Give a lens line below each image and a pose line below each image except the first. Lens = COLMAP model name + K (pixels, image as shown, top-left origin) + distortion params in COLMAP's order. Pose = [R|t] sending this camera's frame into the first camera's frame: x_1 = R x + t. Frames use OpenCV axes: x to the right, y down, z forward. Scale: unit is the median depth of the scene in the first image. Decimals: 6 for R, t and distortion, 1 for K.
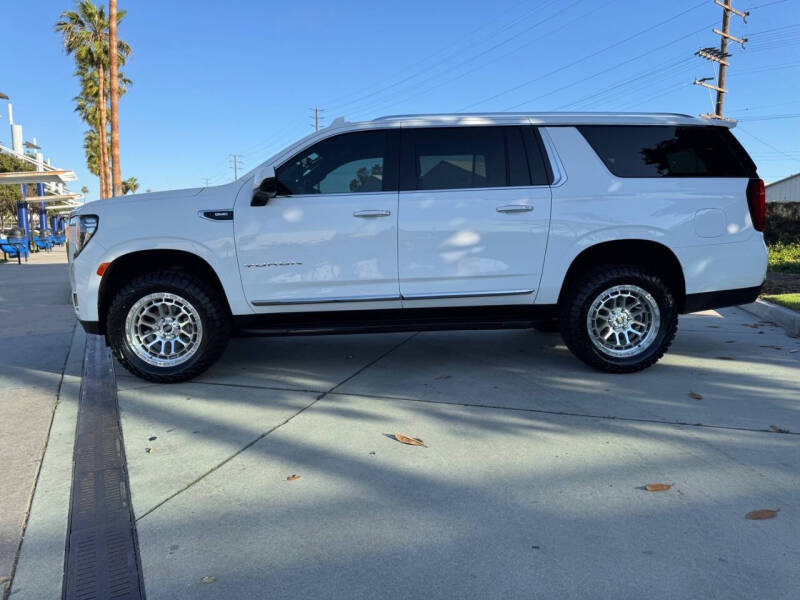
lens RADIAL K [[563.4, 0, 398.2], [0, 563.4, 300.6], [0, 0, 1]] dist [0.064556, -0.082732]
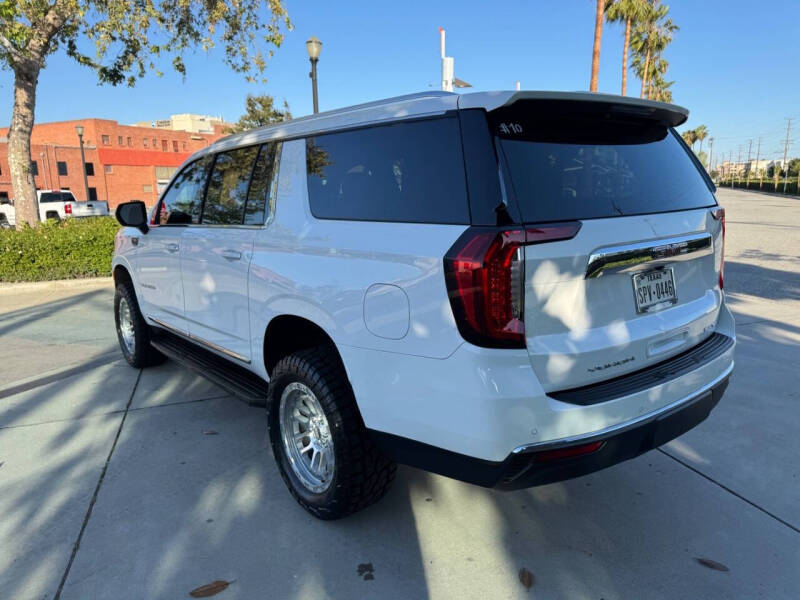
lens RADIAL K [[563.4, 0, 398.2], [0, 563.4, 300.6], [0, 0, 1]] dist [0.064556, -0.082732]
pose [[0.594859, 0.145879, -0.790482, 0.962579], [-0.077267, 0.989218, 0.124408, -0.210622], [0.800108, -0.012927, 0.599717, 0.695139]]
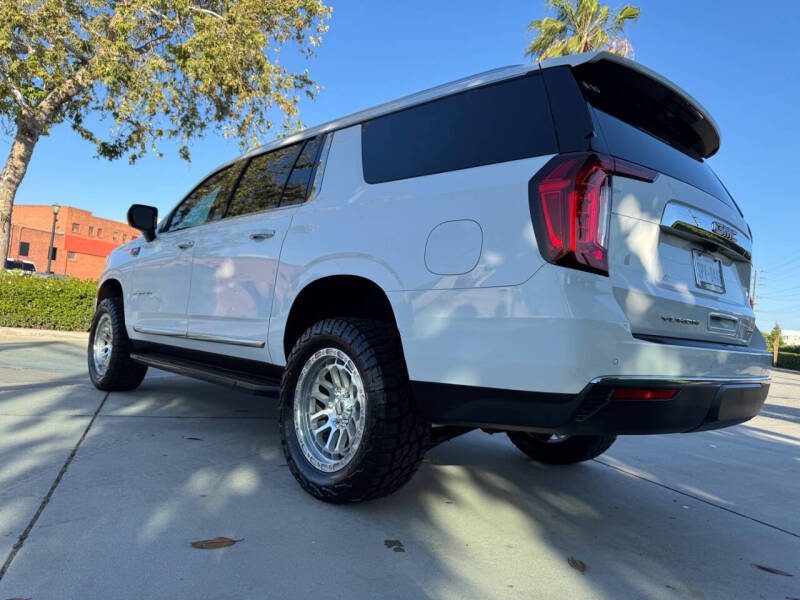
lens RADIAL K [[565.2, 0, 392.8], [0, 565.2, 299.7], [0, 0, 1]] dist [0.060100, -0.077492]
pose [[0.643600, 0.037590, -0.764438, 0.902822], [-0.192692, 0.974579, -0.114309, -0.020914], [0.740708, 0.220870, 0.634482, 0.644854]]
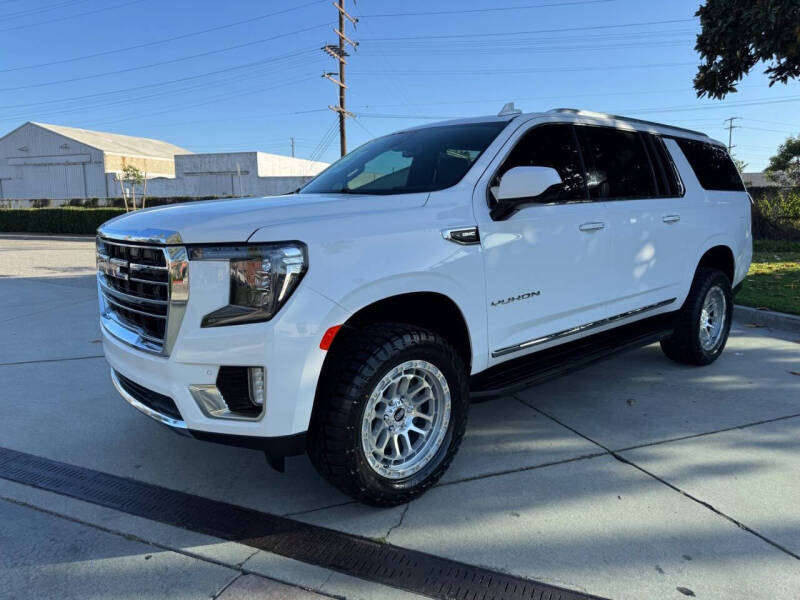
lens RADIAL K [[563.4, 0, 398.2], [0, 563.4, 300.6], [0, 0, 1]] dist [0.064556, -0.082732]
pose [[0.778766, -0.100817, 0.619160, -0.786574], [0.076729, 0.994899, 0.065491, -0.120130], [-0.622604, -0.003495, 0.782529, 0.507382]]
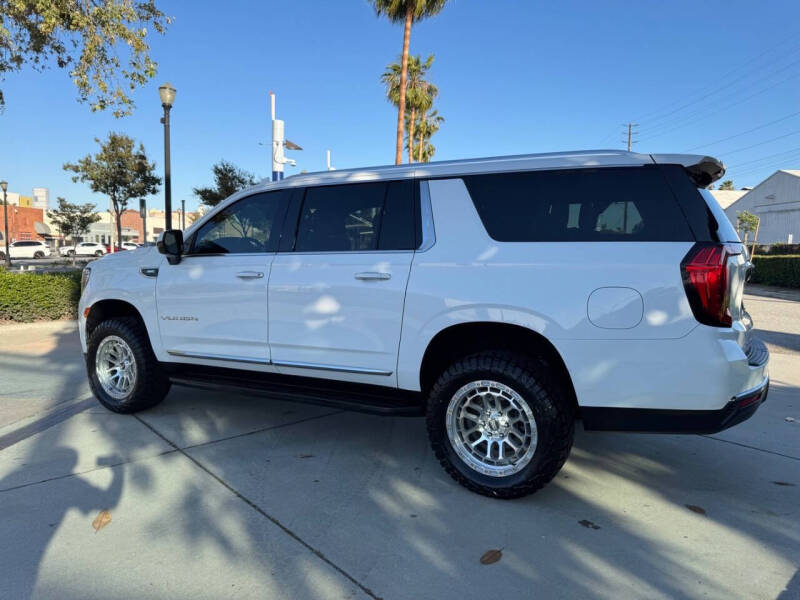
lens RADIAL K [[565.2, 0, 392.8], [0, 565.2, 299.7], [0, 0, 1]] dist [0.060100, -0.077492]
pose [[0.853038, 0.060341, -0.518349, 0.674169], [-0.078992, 0.996777, -0.013962, -0.115035], [0.515836, 0.052856, 0.855055, 0.272341]]
